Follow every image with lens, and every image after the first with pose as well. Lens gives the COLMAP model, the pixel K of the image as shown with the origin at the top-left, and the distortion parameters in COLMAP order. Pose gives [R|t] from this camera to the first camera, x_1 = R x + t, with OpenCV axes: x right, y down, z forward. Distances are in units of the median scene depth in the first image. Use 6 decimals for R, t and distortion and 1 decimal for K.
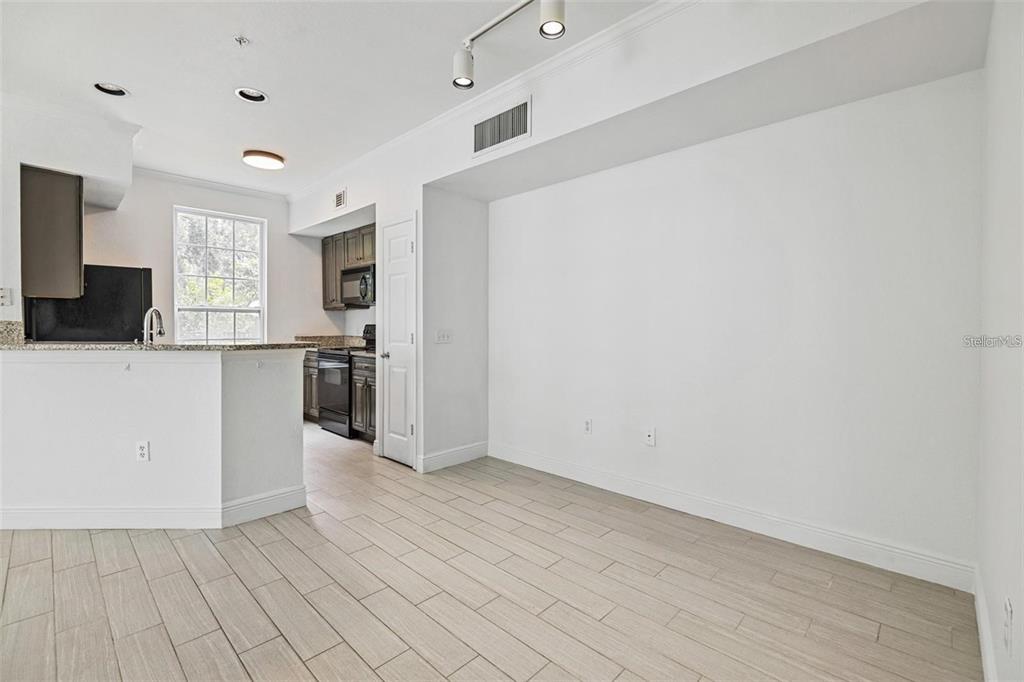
lens RADIAL K [[461.0, 0, 520.7], [0, 461.0, 342.6], [0, 0, 1]] dist [-0.007881, -0.000708]
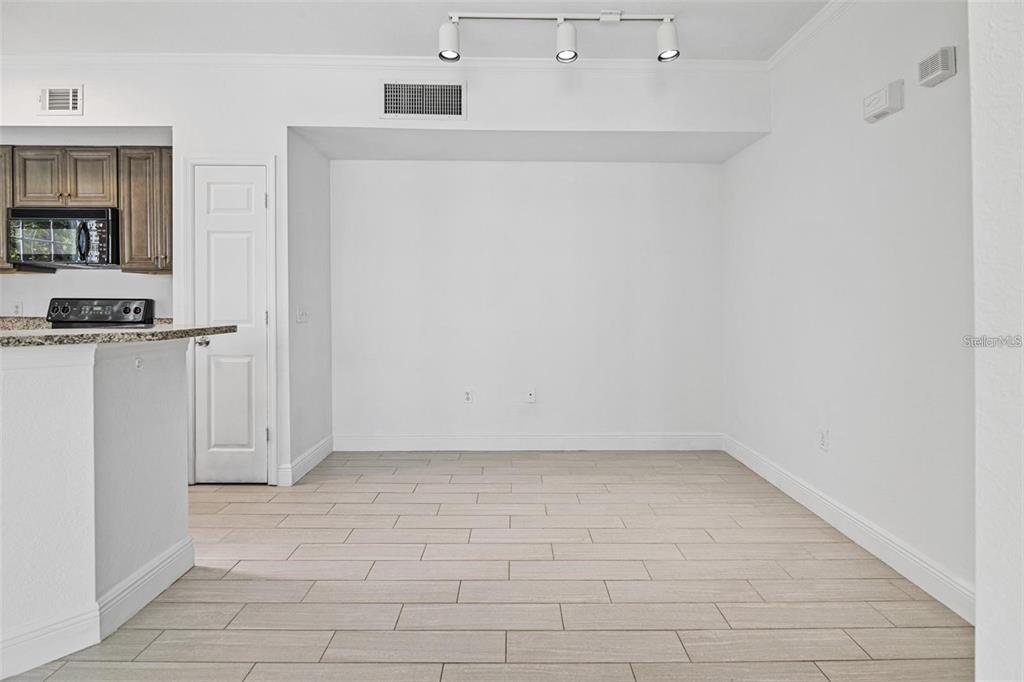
lens RADIAL K [[477.2, 0, 520.6], [0, 477.2, 307.5], [0, 0, 1]] dist [-0.008516, -0.001791]
pose [[0.701642, -0.007377, 0.712492, -0.593859], [0.022942, 0.999662, -0.012242, -0.006635], [-0.712160, 0.024935, 0.701574, 0.147972]]
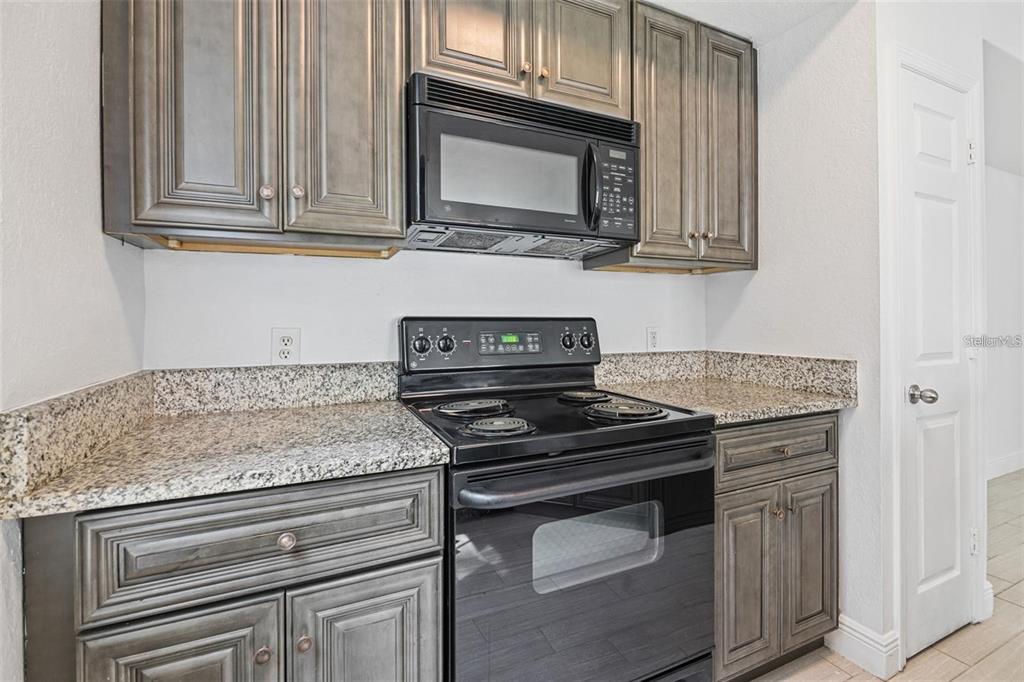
lens RADIAL K [[461.0, 0, 517.9], [0, 461.0, 319.4], [0, 0, 1]] dist [-0.007881, -0.000708]
pose [[0.352223, -0.005804, 0.935898, -0.970010], [0.039737, 0.999172, -0.008758, -0.057950], [-0.935072, 0.040274, 0.352162, 1.475075]]
